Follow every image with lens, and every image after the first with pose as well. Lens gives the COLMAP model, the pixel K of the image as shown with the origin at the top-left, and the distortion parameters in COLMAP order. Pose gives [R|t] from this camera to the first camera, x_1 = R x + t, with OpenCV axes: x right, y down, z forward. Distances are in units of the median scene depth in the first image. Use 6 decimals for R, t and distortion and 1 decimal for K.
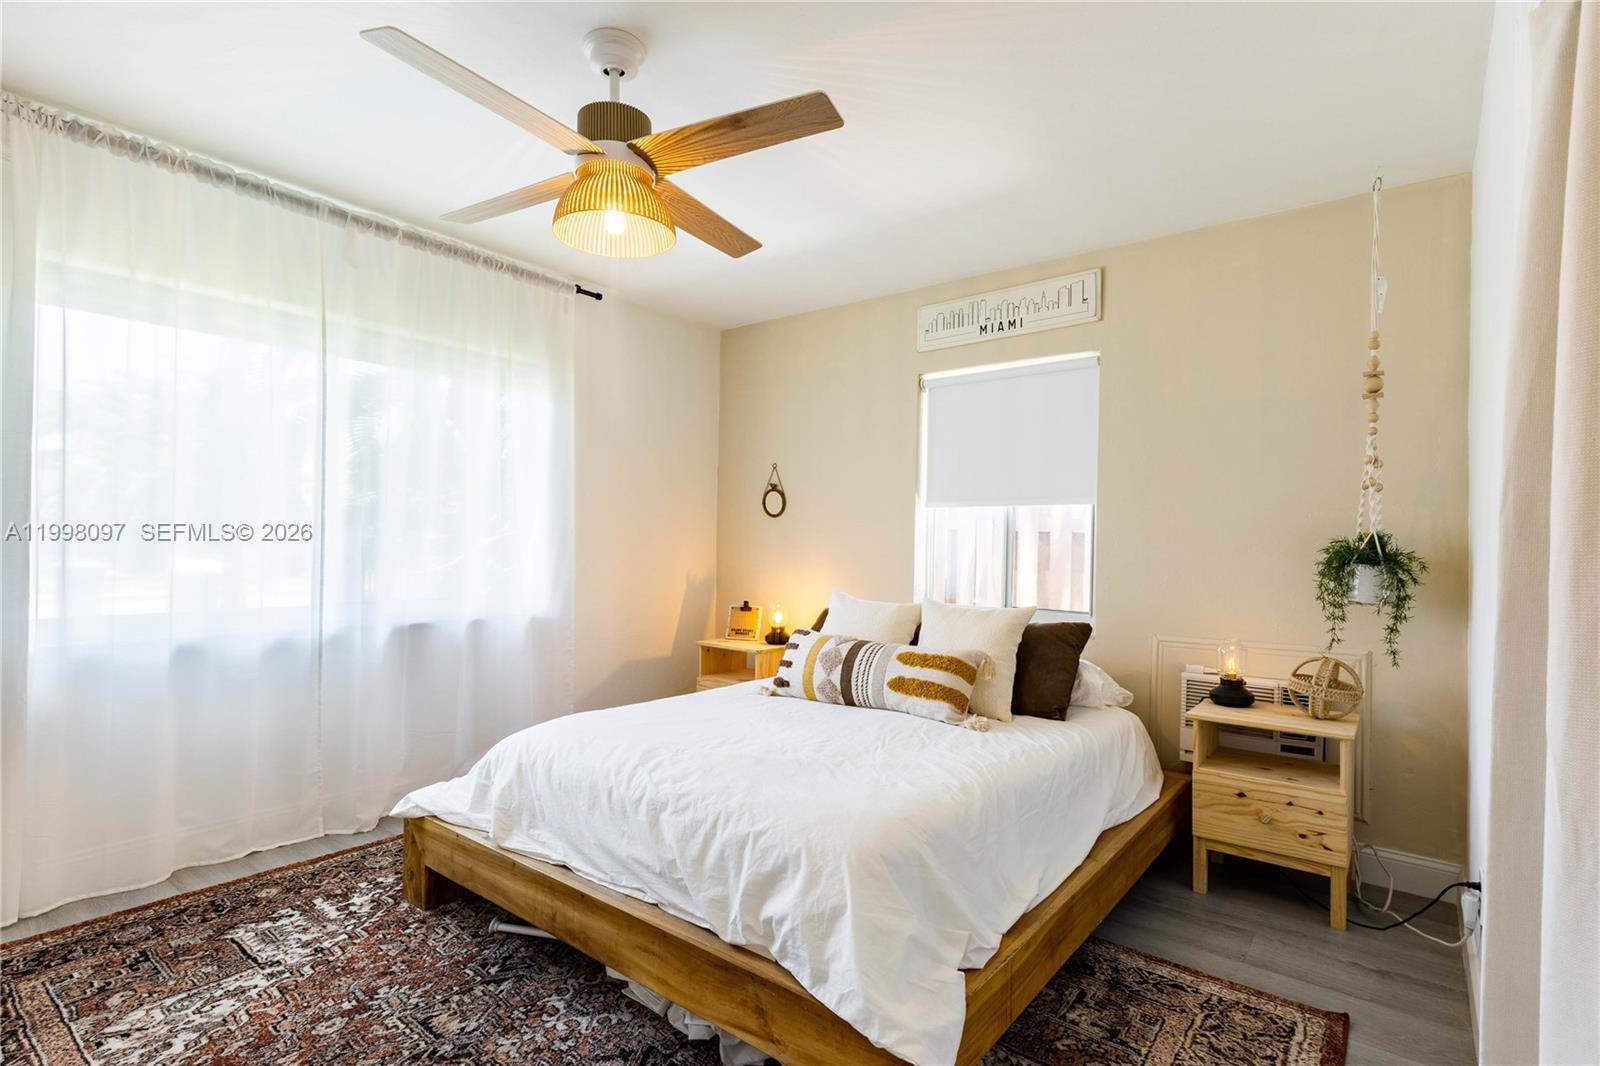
lens RADIAL K [[762.9, 0, 800.0], [0, 762.9, 533.0], [0, 0, 1]] dist [0.000877, -0.000032]
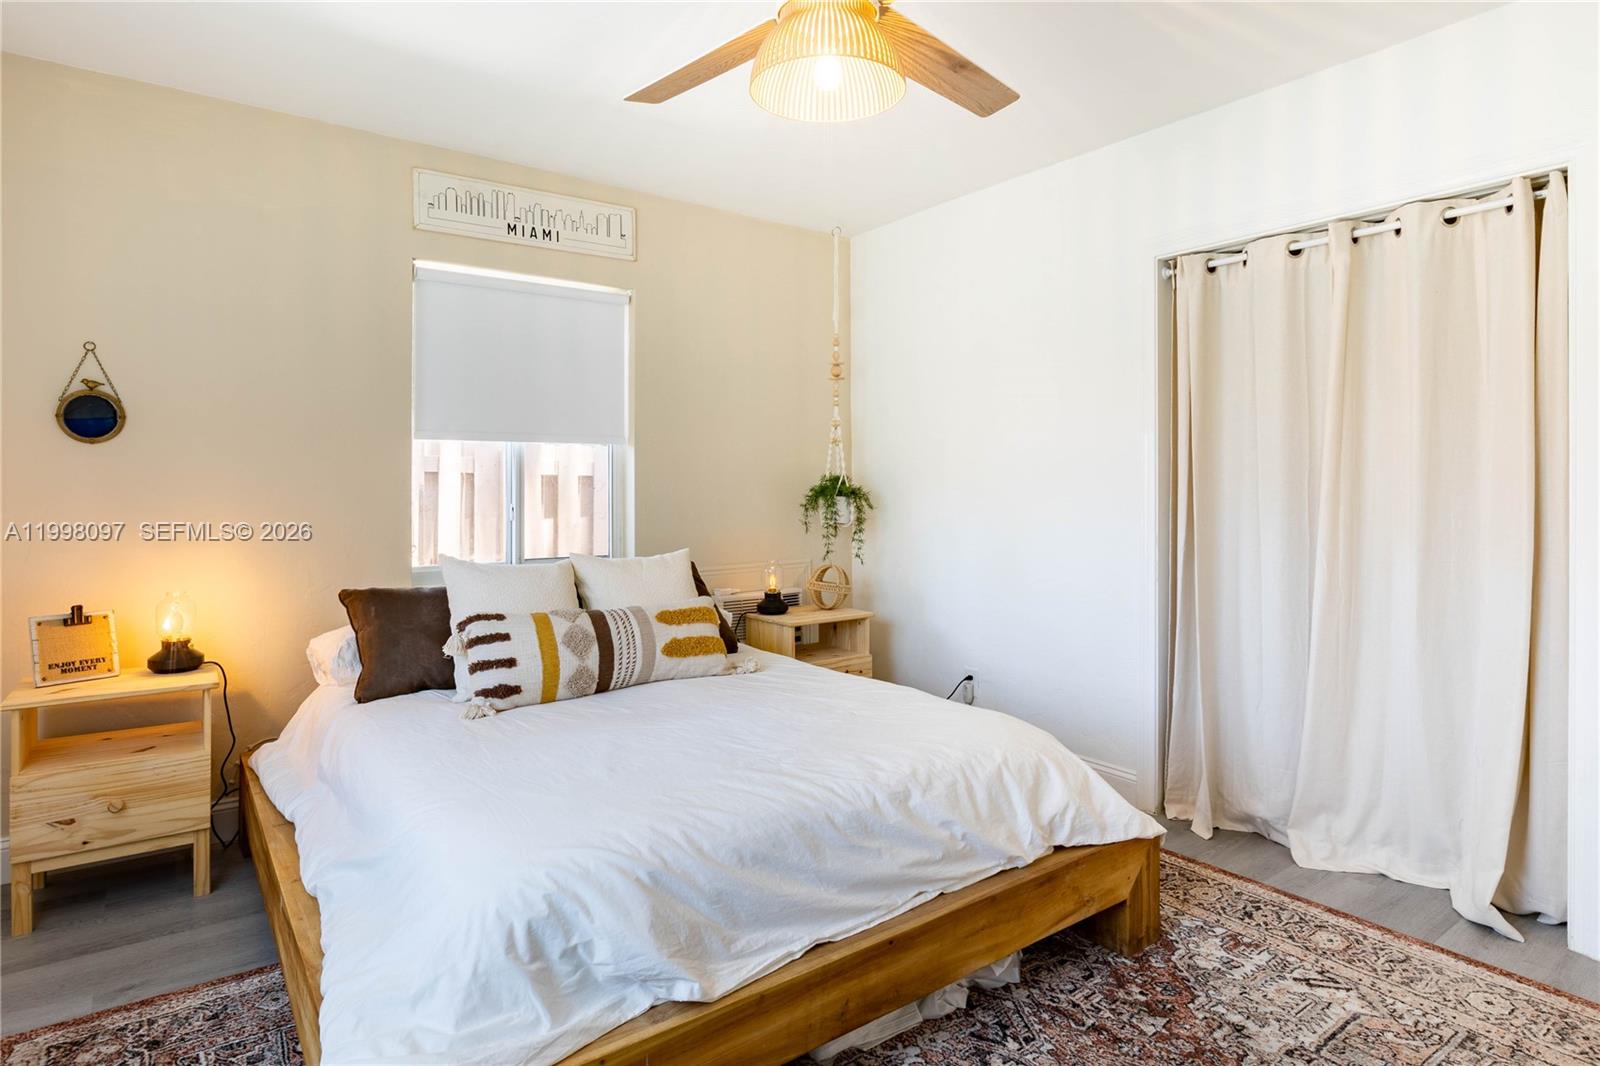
lens RADIAL K [[889.5, 0, 801.3], [0, 889.5, 478.1], [0, 0, 1]] dist [-0.002810, -0.000483]
pose [[0.259075, -0.008603, 0.965819, -0.772165], [-0.007408, 0.999913, 0.010894, -0.010262], [-0.965829, -0.009977, 0.258989, 0.552762]]
